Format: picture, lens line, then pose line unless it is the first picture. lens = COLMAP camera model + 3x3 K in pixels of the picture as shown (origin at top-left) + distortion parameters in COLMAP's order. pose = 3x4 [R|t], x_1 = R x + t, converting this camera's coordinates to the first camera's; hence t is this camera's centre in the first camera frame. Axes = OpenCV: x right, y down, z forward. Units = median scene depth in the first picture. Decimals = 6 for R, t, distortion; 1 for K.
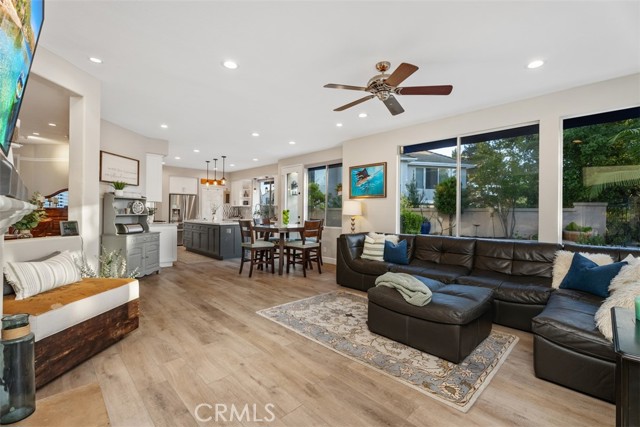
lens RADIAL K [[283.4, 0, 321.2], [0, 283.4, 212.6], [0, 0, 1]] dist [-0.002196, -0.000048]
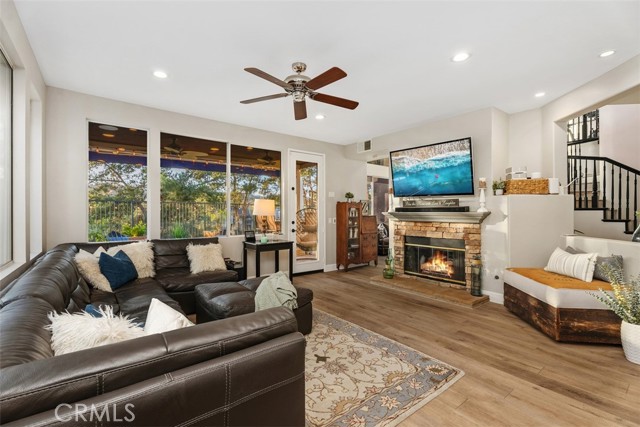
lens RADIAL K [[283.4, 0, 315.9], [0, 283.4, 211.1], [0, 0, 1]] dist [-0.002196, -0.000048]
pose [[-0.992994, -0.012437, 0.117509, 0.032206], [-0.012426, 0.999922, 0.000830, -0.010581], [-0.117510, -0.000636, -0.993071, 1.628847]]
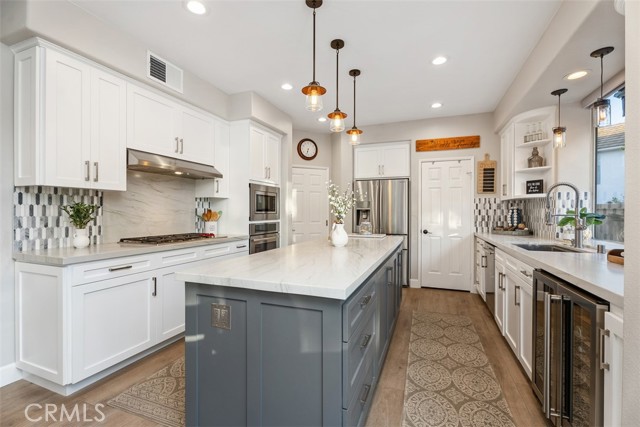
lens RADIAL K [[283.4, 0, 320.1], [0, 283.4, 213.3], [0, 0, 1]] dist [-0.002196, -0.000048]
pose [[0.414627, -0.003960, -0.909983, -0.240979], [-0.001184, 0.999987, -0.004891, -0.009325], [0.909991, 0.003106, 0.414617, 1.994145]]
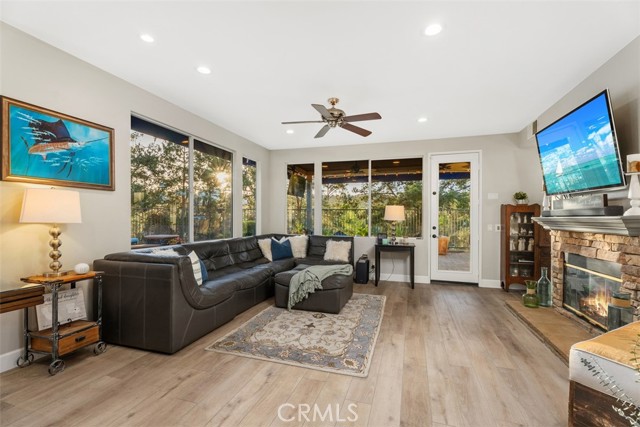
lens RADIAL K [[283.4, 0, 320.8], [0, 283.4, 220.9], [0, 0, 1]] dist [-0.002196, -0.000048]
pose [[-0.470035, -0.022463, 0.882362, -0.717482], [-0.007274, 0.999741, 0.021577, -0.011474], [-0.882618, 0.003724, -0.470077, 1.347552]]
